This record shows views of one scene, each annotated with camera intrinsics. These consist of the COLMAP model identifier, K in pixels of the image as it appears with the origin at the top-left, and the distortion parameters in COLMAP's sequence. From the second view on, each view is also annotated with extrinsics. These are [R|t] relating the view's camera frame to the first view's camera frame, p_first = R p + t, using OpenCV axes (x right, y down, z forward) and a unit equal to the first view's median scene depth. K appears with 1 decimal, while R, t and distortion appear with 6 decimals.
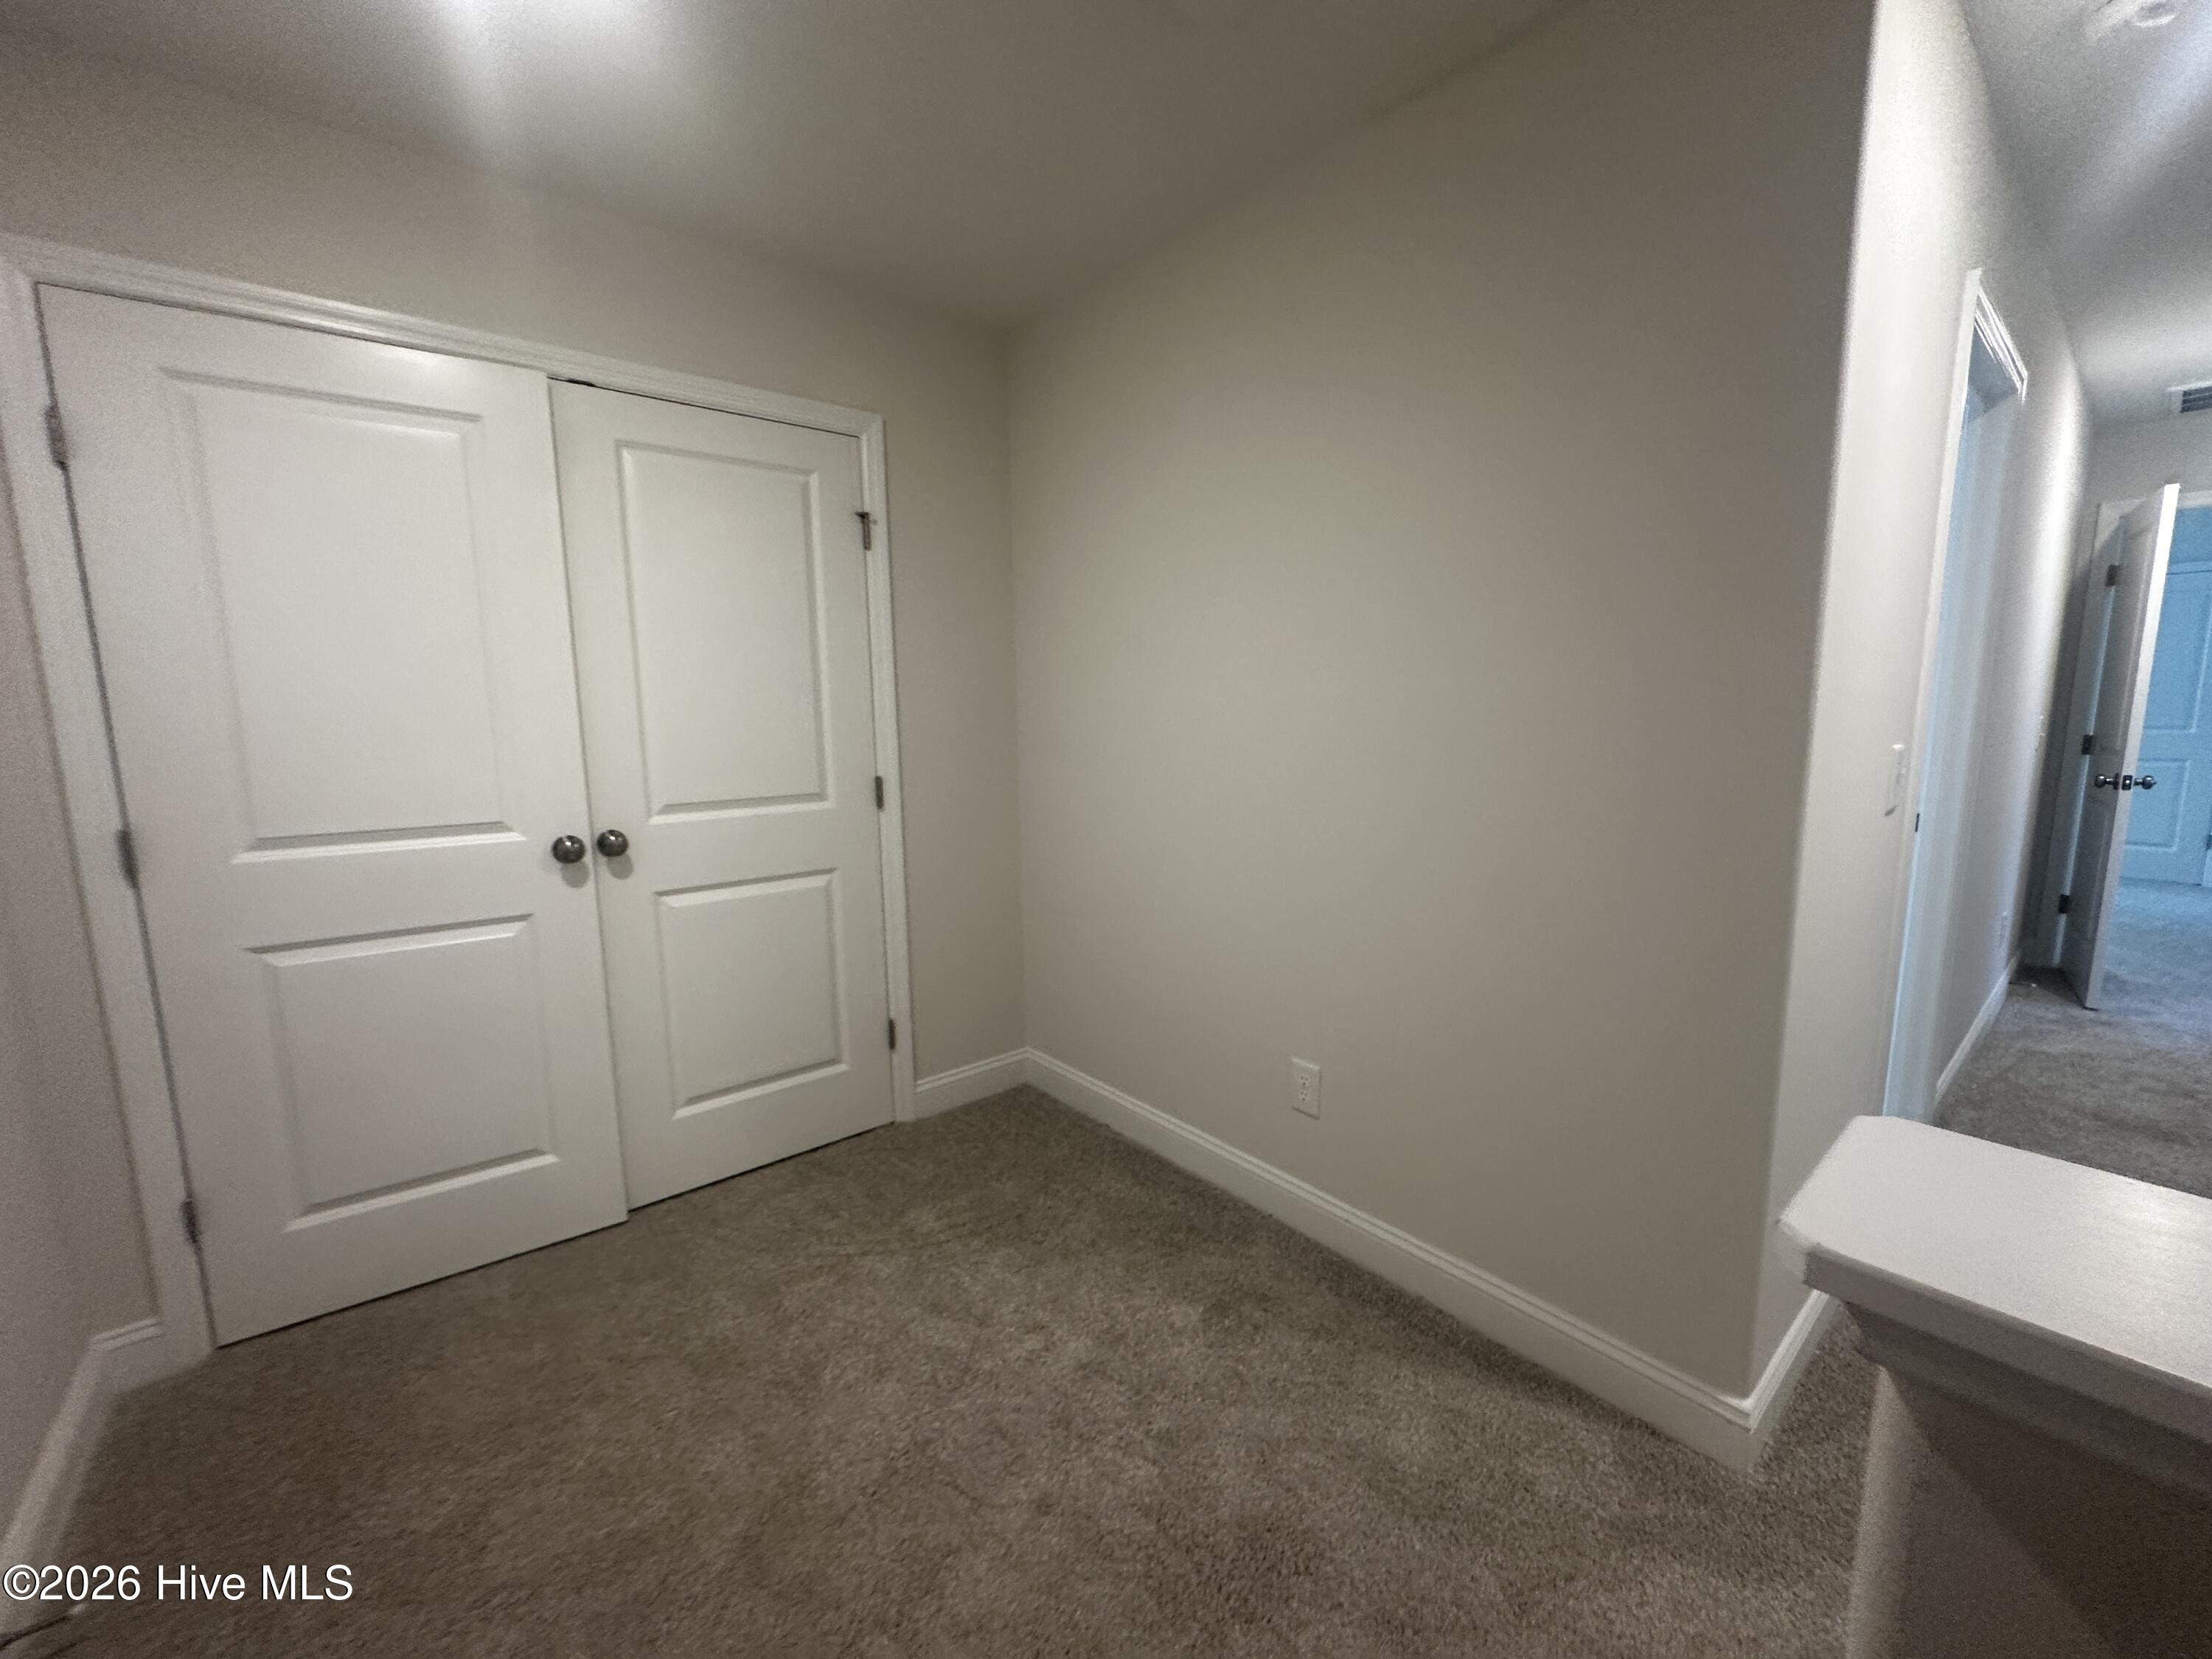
lens RADIAL K [[891.8, 0, 1105.4], [0, 891.8, 832.1], [0, 0, 1]] dist [-0.006011, 0.001144]
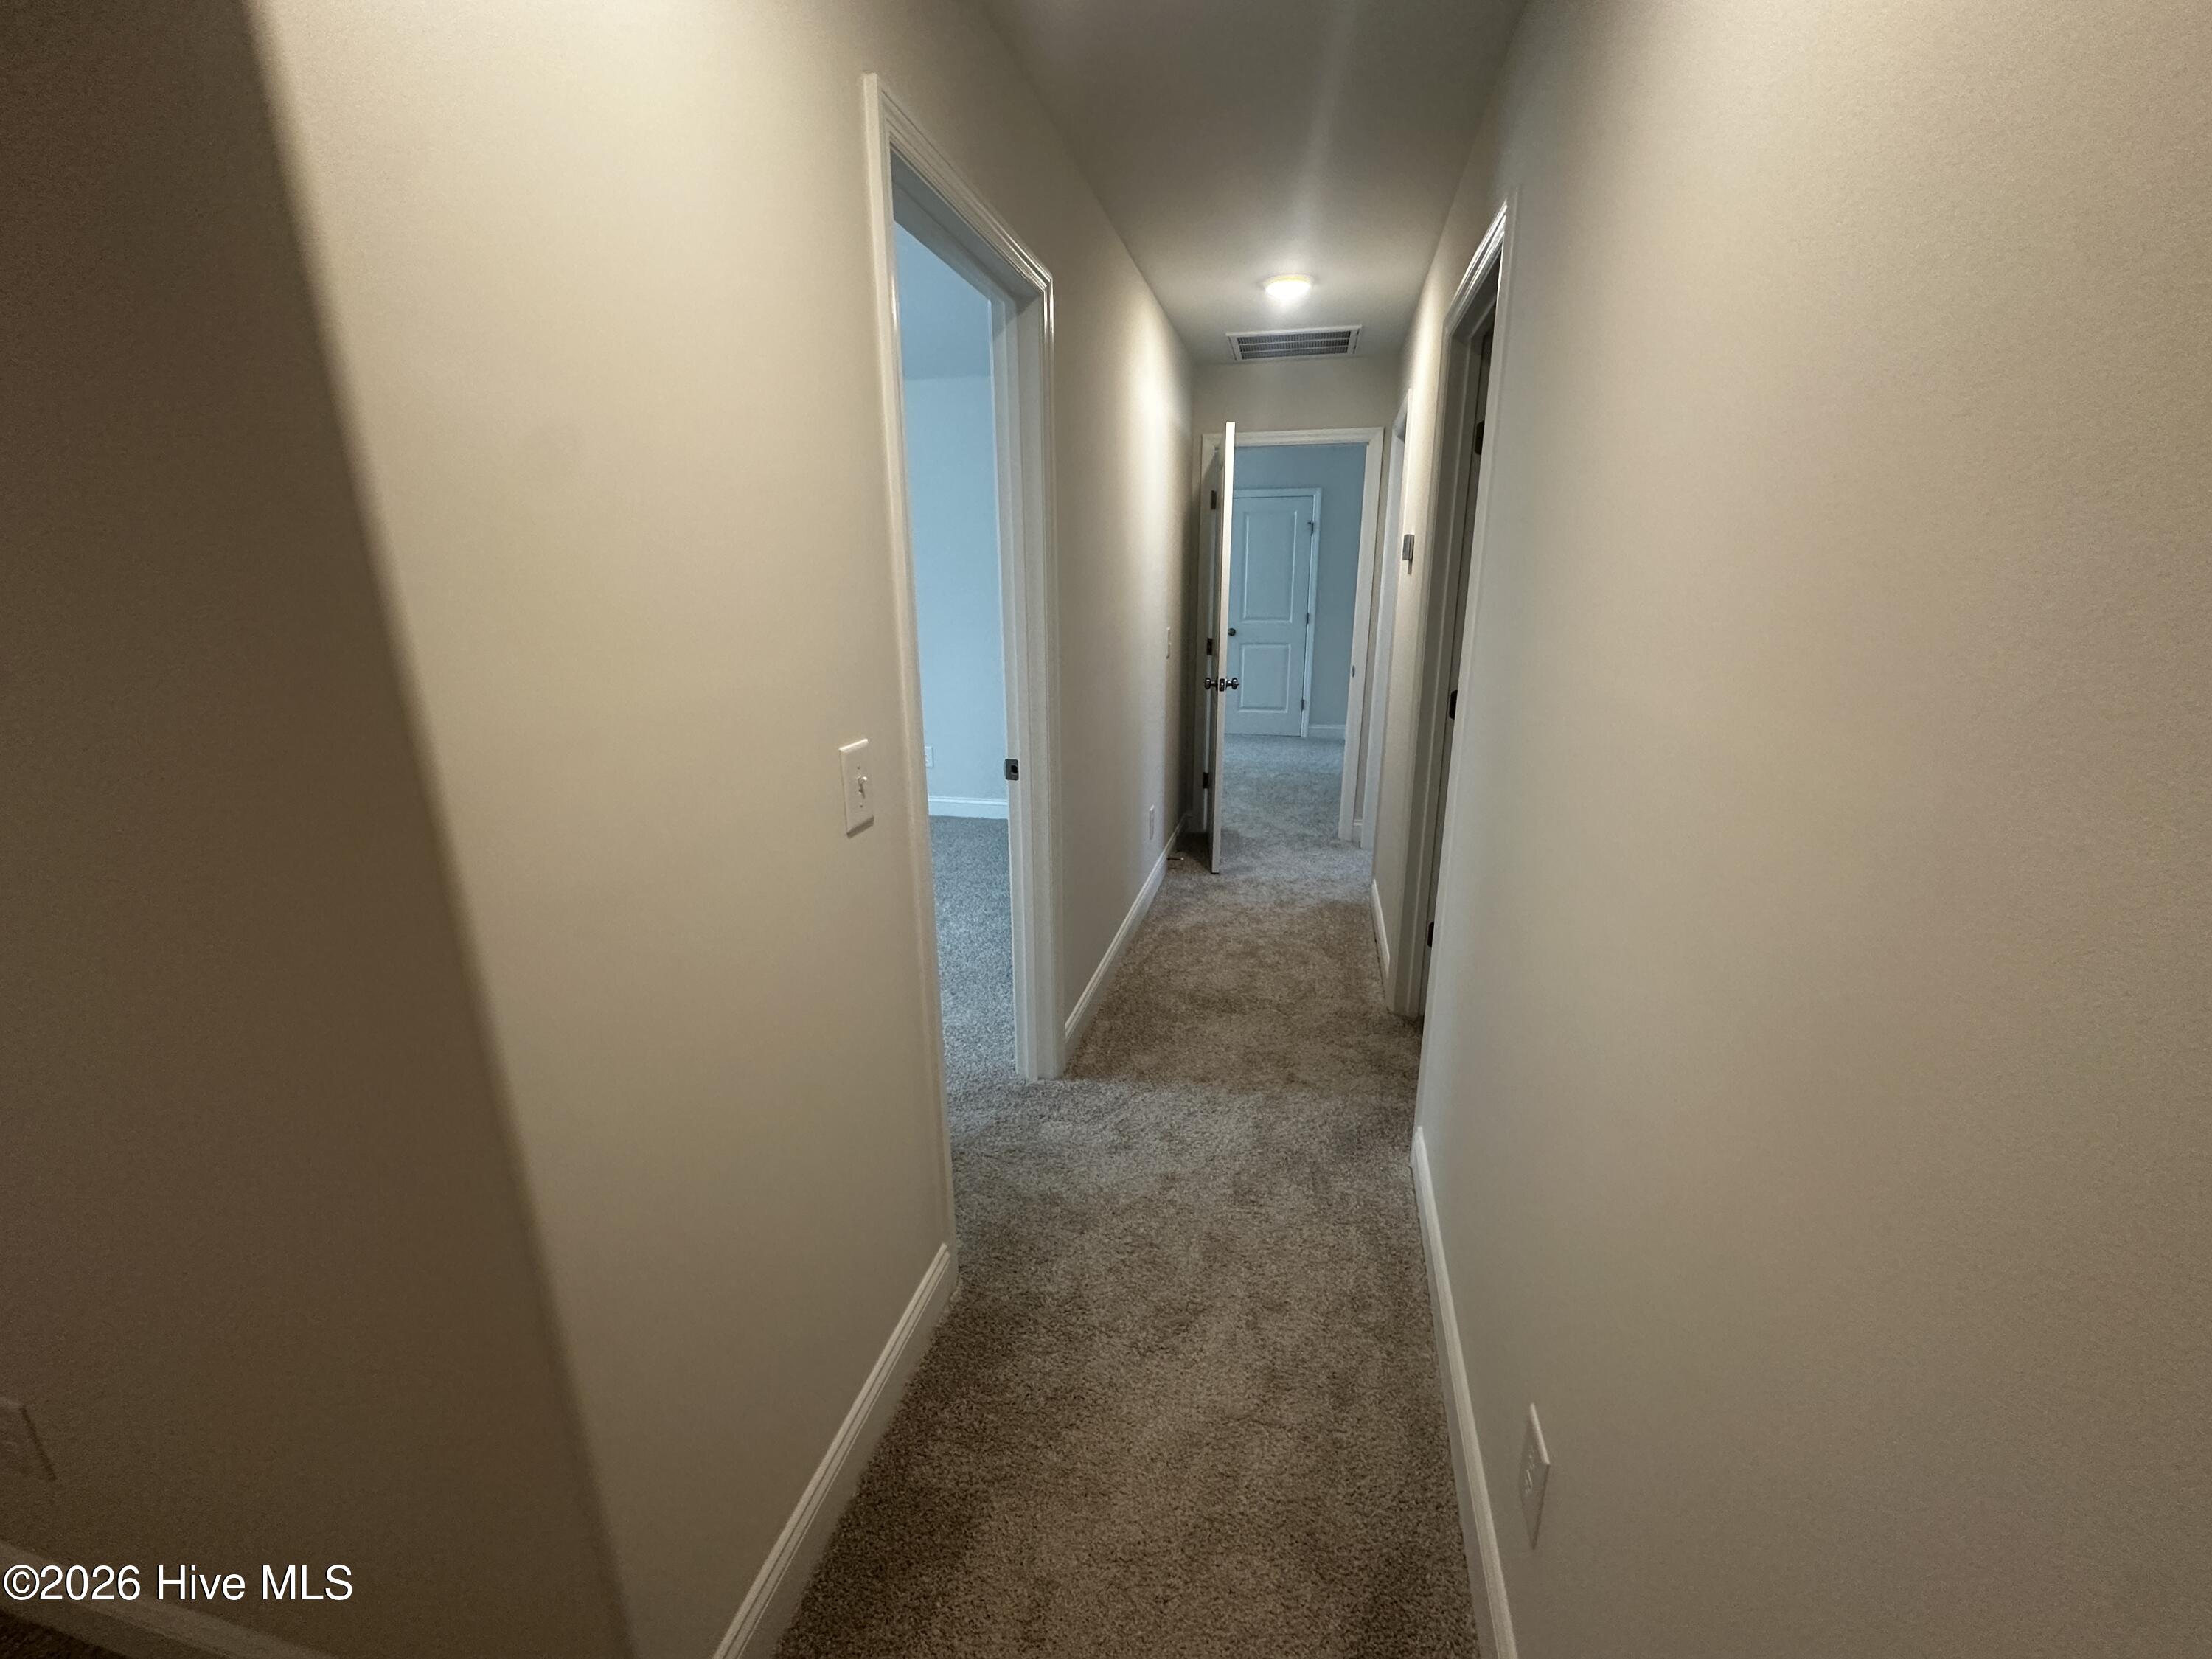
lens RADIAL K [[891.8, 0, 1109.0], [0, 891.8, 835.8], [0, 0, 1]] dist [-0.006011, 0.001144]
pose [[0.794789, -0.162072, 0.584845, 0.305807], [0.081386, 0.983441, 0.161929, -0.063246], [-0.601404, -0.081102, 0.794818, 0.128651]]
